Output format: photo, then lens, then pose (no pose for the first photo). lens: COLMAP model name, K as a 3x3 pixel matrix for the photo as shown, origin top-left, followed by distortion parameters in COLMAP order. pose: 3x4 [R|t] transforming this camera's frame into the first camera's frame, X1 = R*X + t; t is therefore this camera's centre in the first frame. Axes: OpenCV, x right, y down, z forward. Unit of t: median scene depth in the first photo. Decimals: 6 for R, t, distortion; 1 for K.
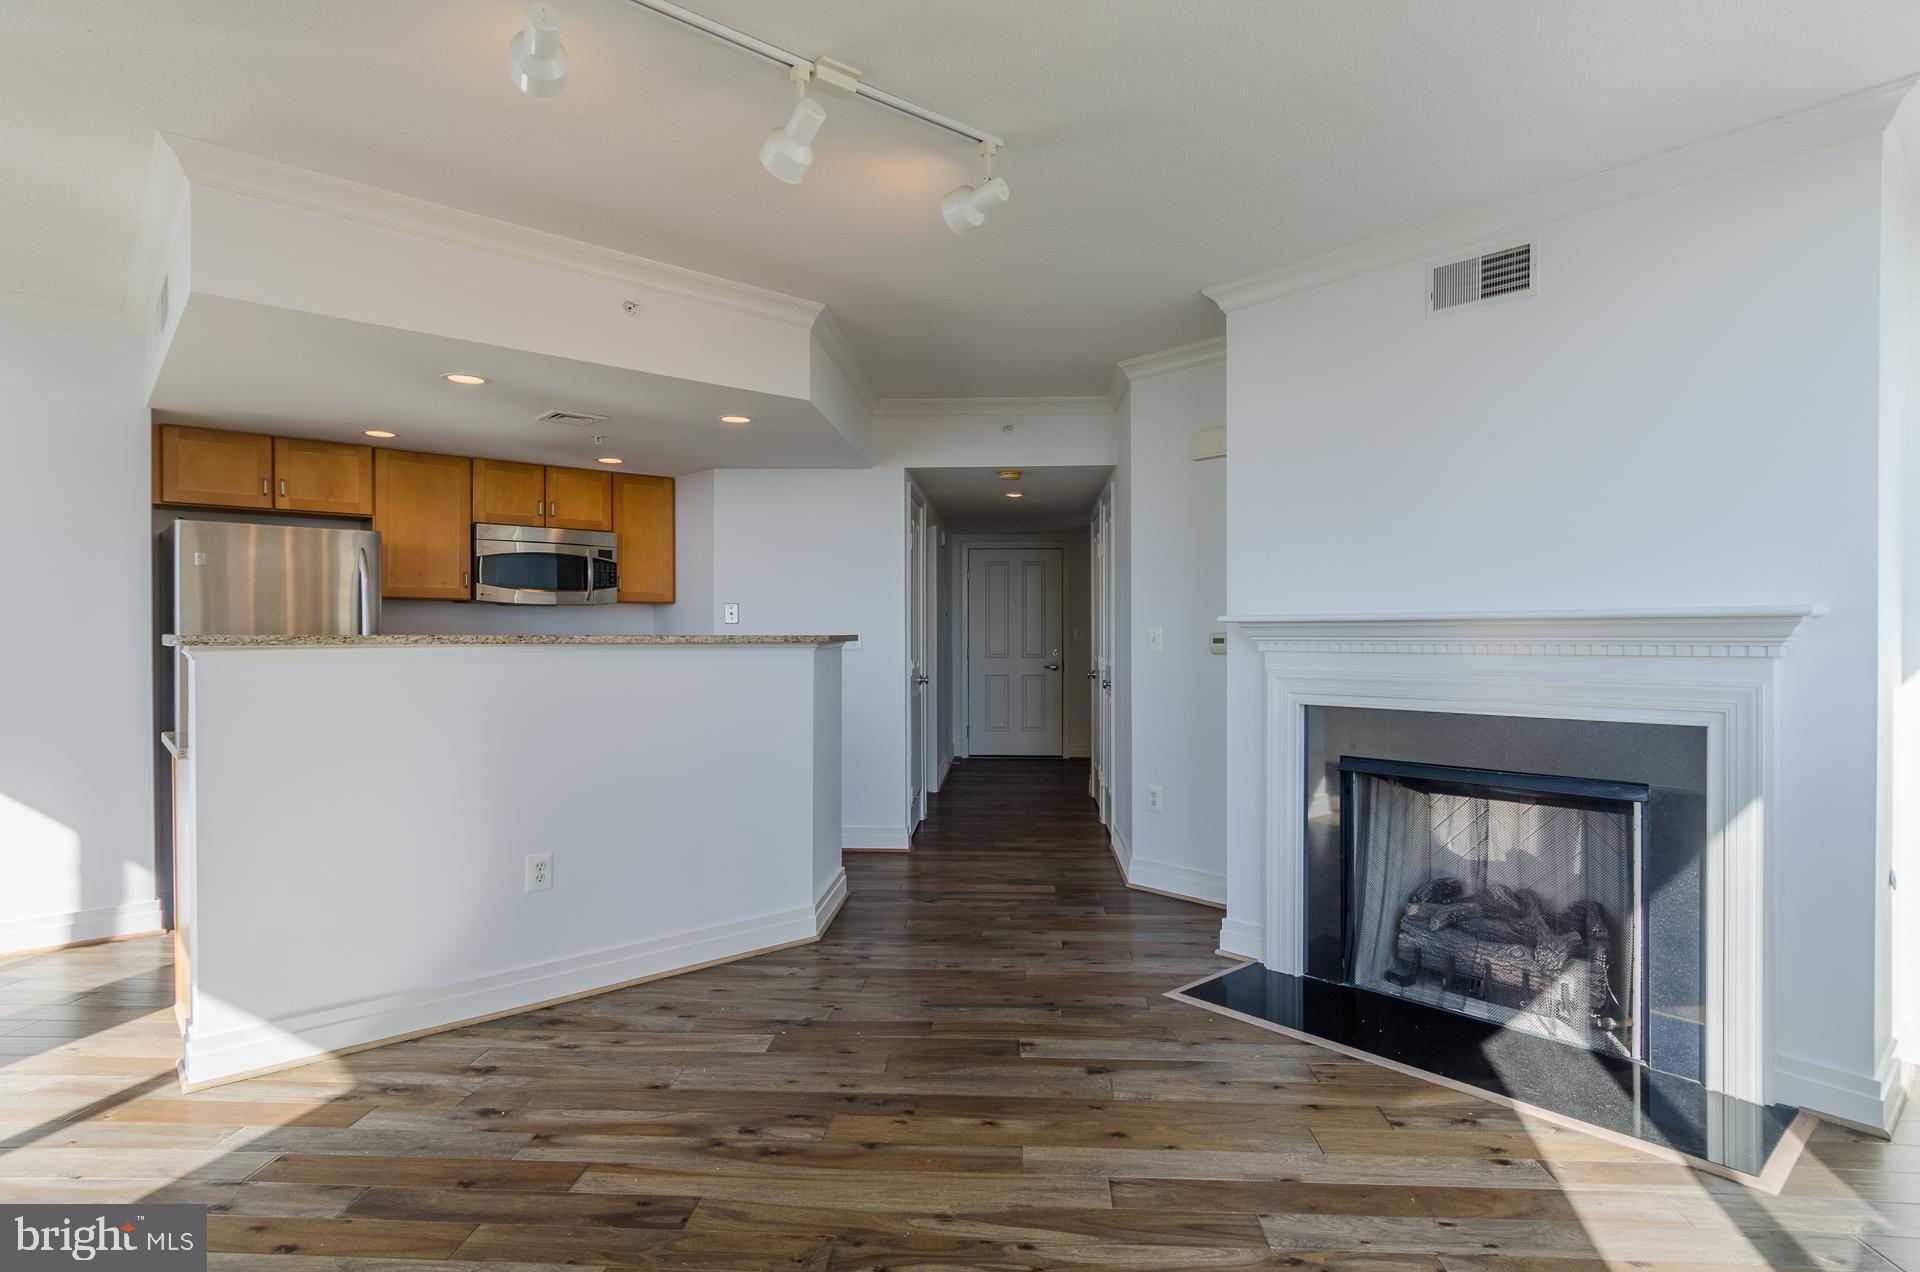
lens RADIAL K [[1002.7, 0, 959.3], [0, 1002.7, 643.8], [0, 0, 1]] dist [0.001706, -0.001610]
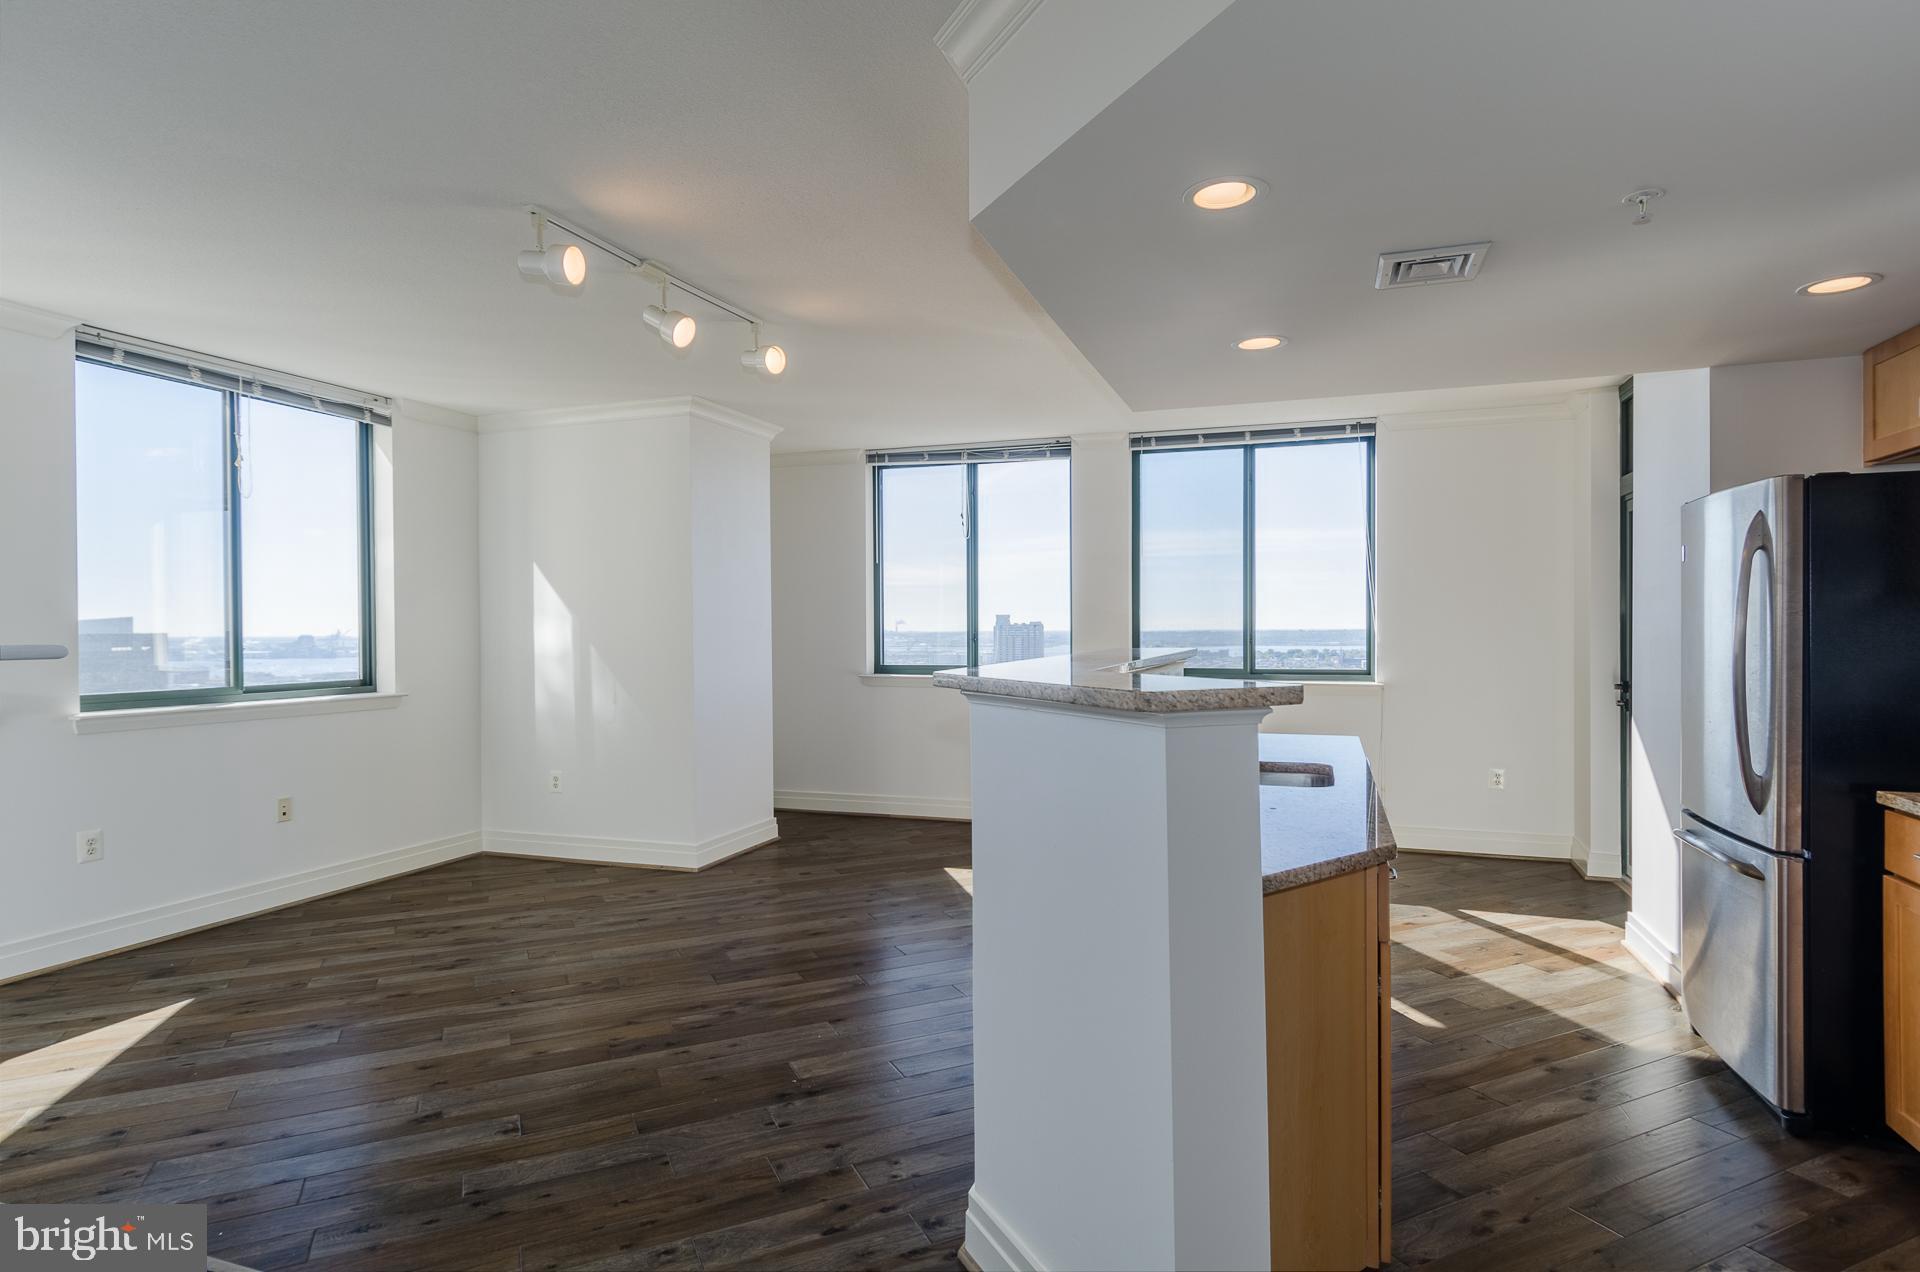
lens RADIAL K [[1002.7, 0, 959.3], [0, 1002.7, 643.8], [0, 0, 1]] dist [0.001706, -0.001610]
pose [[-0.873410, 0.011664, -0.486846, 0.156956], [-0.001258, 0.999656, 0.026205, -0.051180], [0.486984, 0.023500, -0.873094, 2.072640]]
